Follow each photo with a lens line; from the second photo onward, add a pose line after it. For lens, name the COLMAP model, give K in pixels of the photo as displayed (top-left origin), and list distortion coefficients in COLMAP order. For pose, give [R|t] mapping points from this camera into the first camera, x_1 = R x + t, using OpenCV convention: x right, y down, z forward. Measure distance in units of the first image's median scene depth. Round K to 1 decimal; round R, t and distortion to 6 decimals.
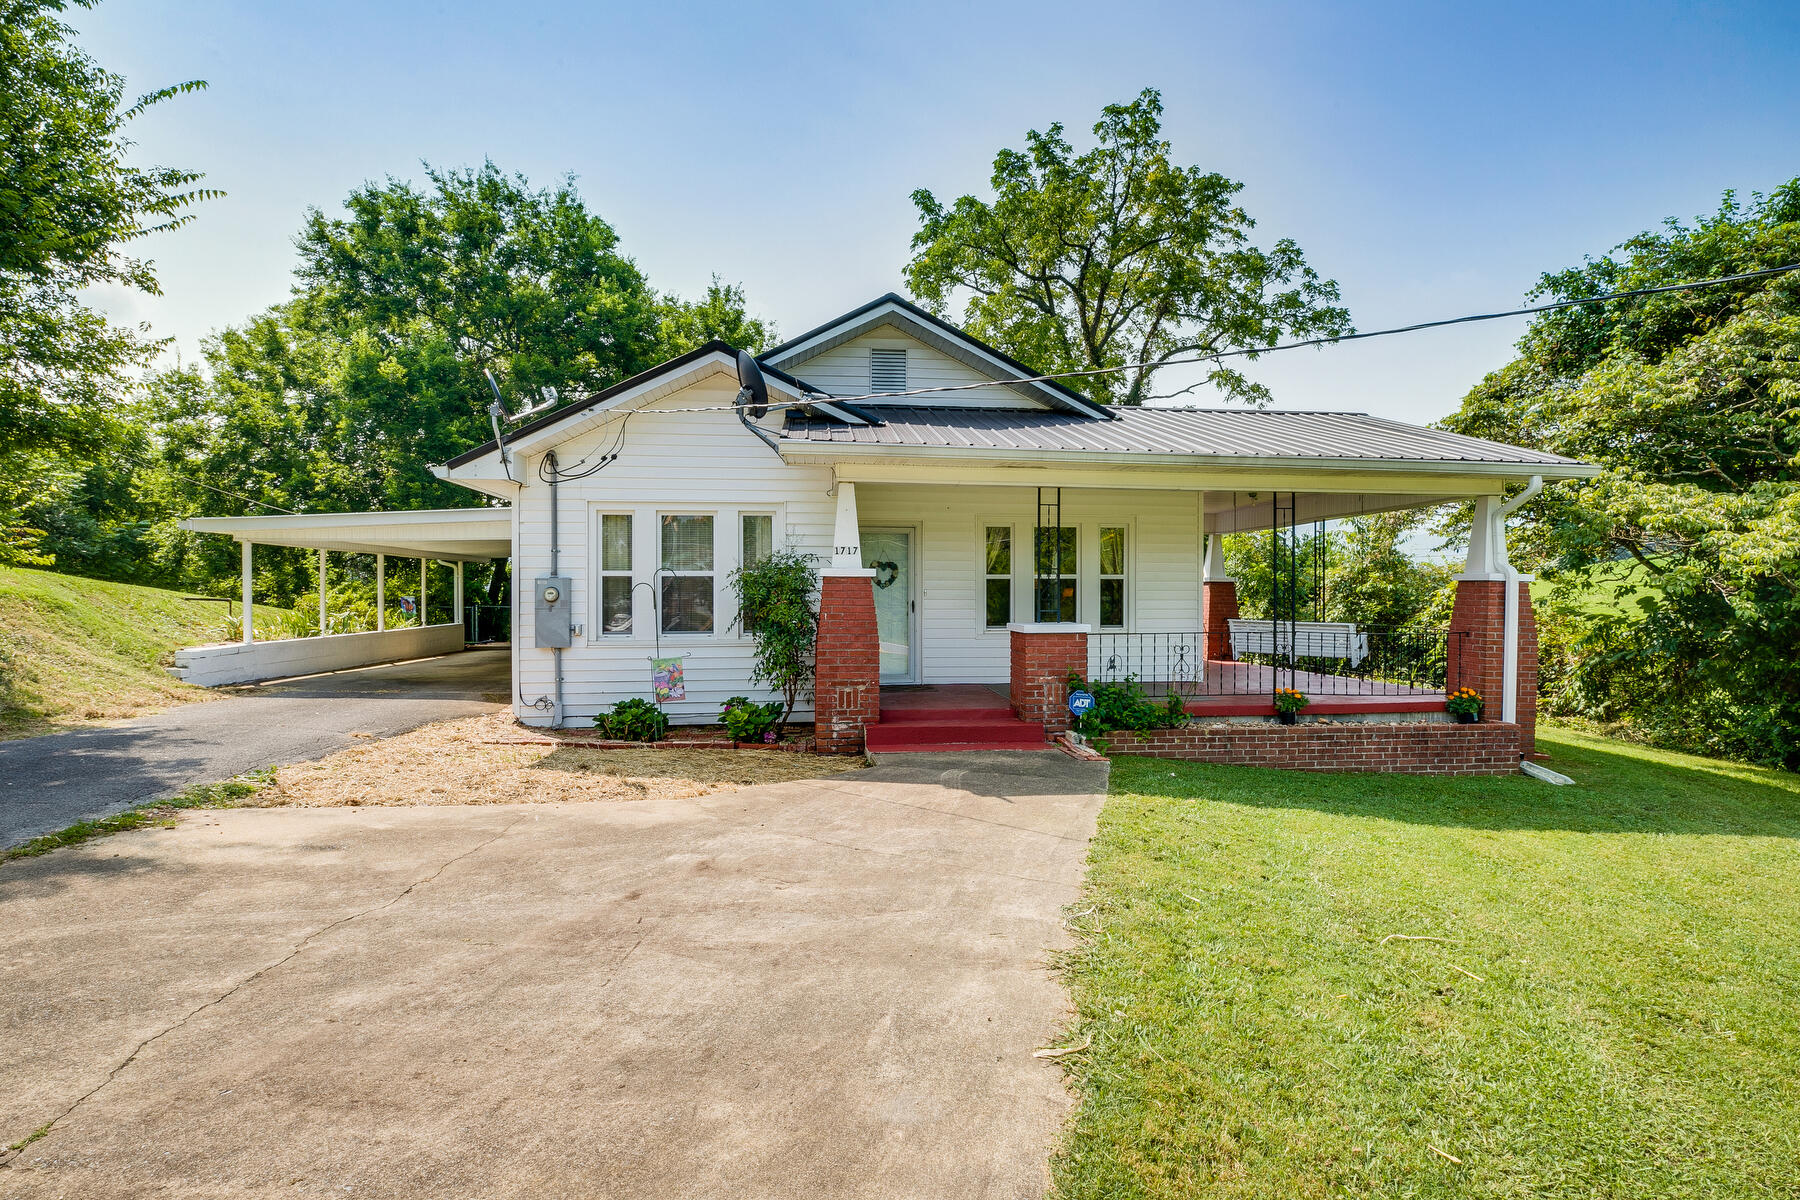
lens RADIAL K [[899.8, 0, 891.0], [0, 899.8, 603.7], [0, 0, 1]] dist [-0.003063, -0.000453]
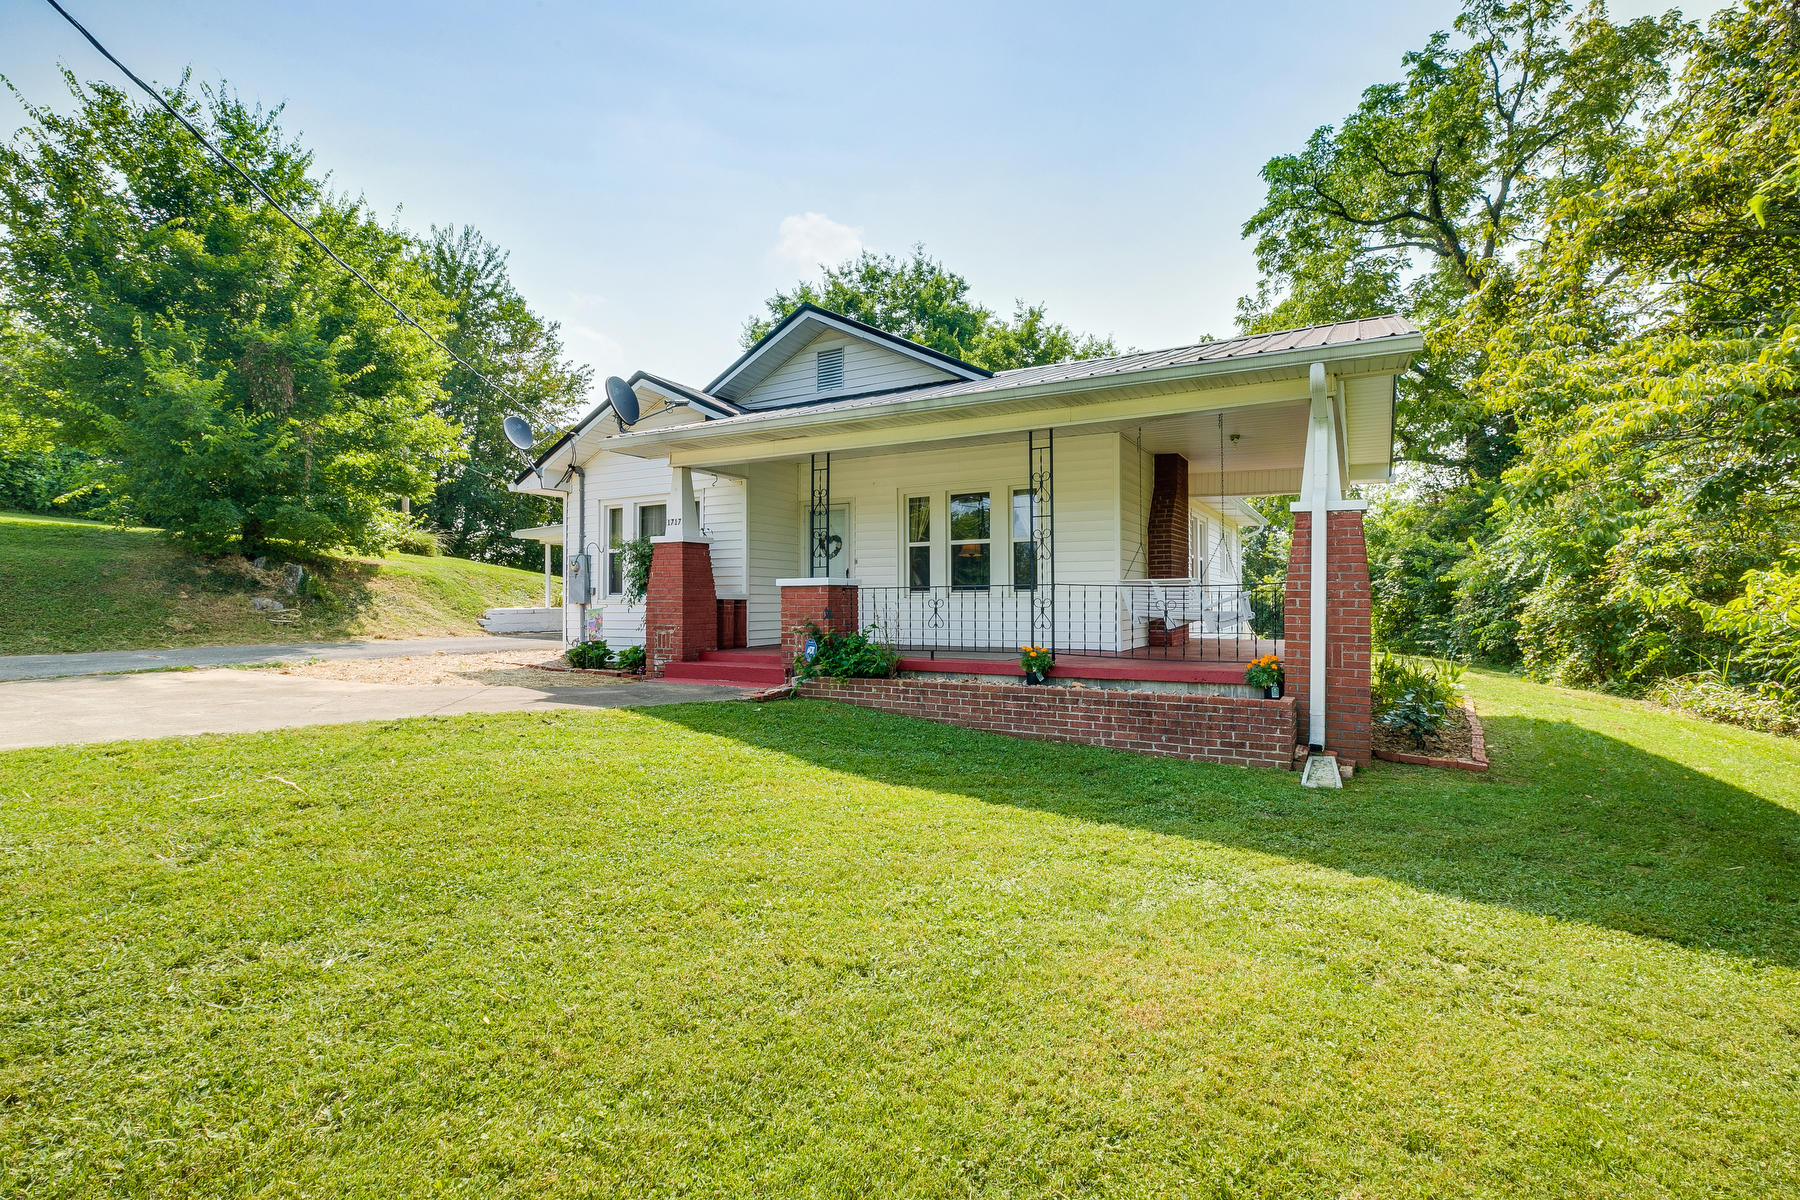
lens RADIAL K [[817.3, 0, 895.3], [0, 817.3, 601.0], [0, 0, 1]] dist [0.002923, 0.000383]
pose [[0.806536, -0.003775, -0.591172, 0.699236], [-0.003062, 0.999940, -0.010563, 0.049395], [0.591176, 0.010329, 0.806476, 0.217828]]
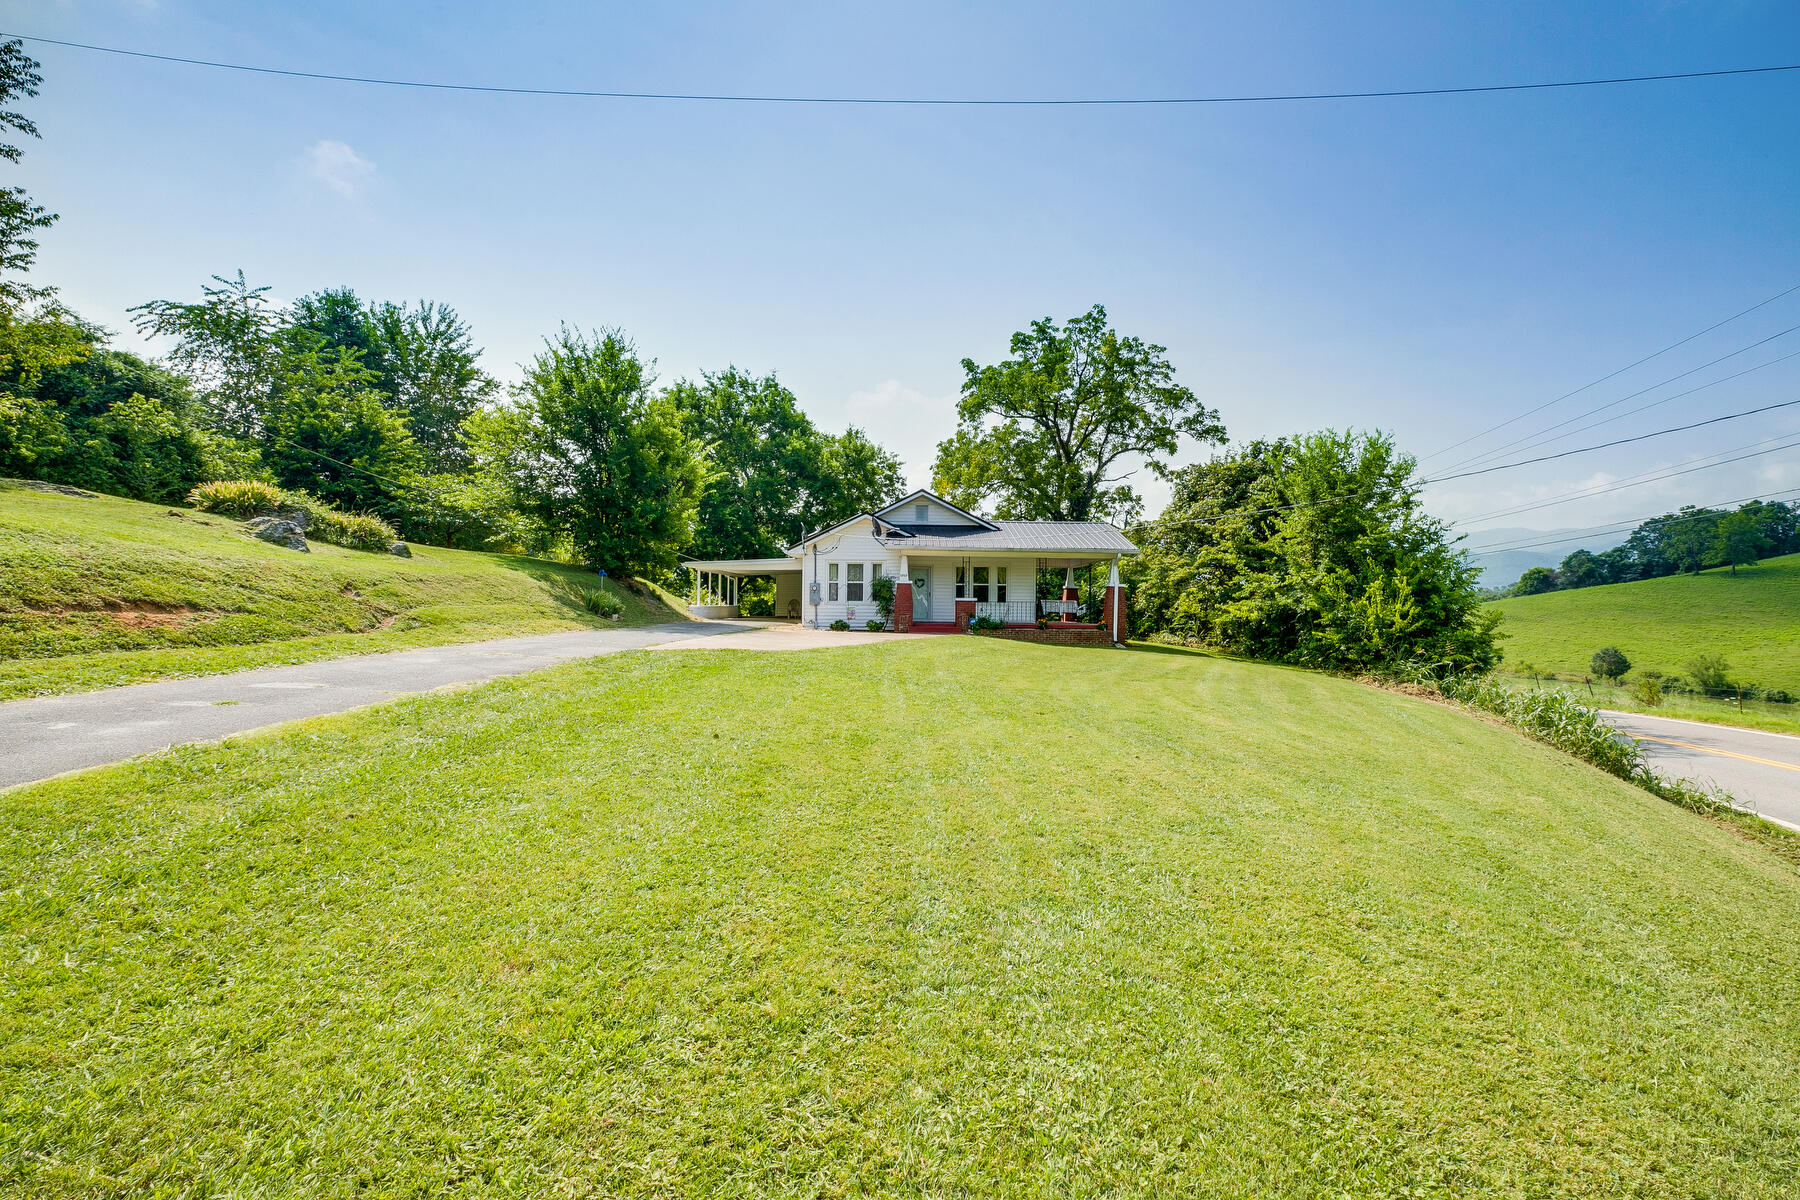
lens RADIAL K [[817.3, 0, 895.3], [0, 817.3, 601.0], [0, 0, 1]] dist [0.002923, 0.000383]
pose [[0.994723, 0.009945, -0.102116, 0.188605], [-0.011514, 0.999824, -0.014782, 0.066290], [0.101951, 0.015880, 0.994663, -1.670429]]
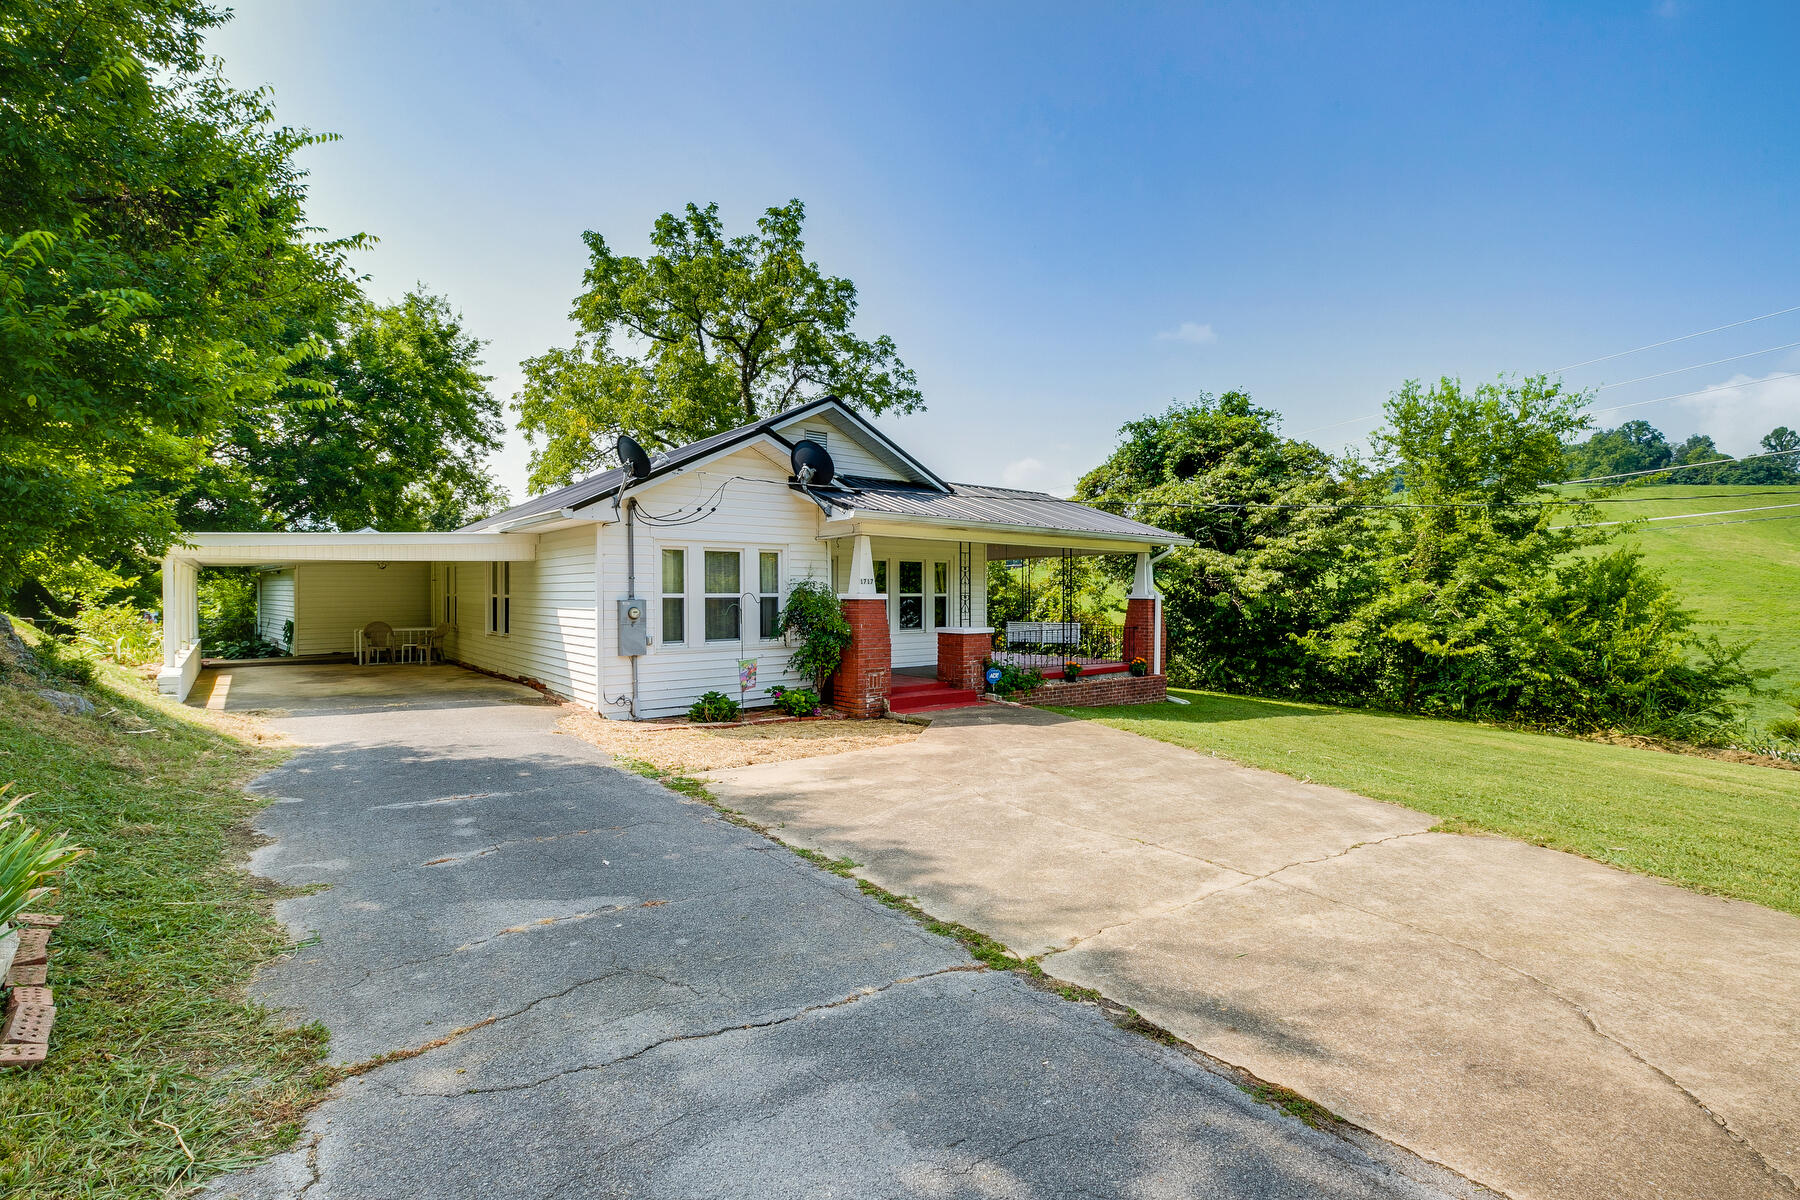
lens RADIAL K [[817.3, 0, 895.3], [0, 817.3, 601.0], [0, 0, 1]] dist [0.002923, 0.000383]
pose [[0.847850, -0.005388, 0.530209, -0.584813], [0.006127, 0.999981, 0.000364, -0.021875], [-0.530201, 0.002940, 0.847867, -0.134747]]
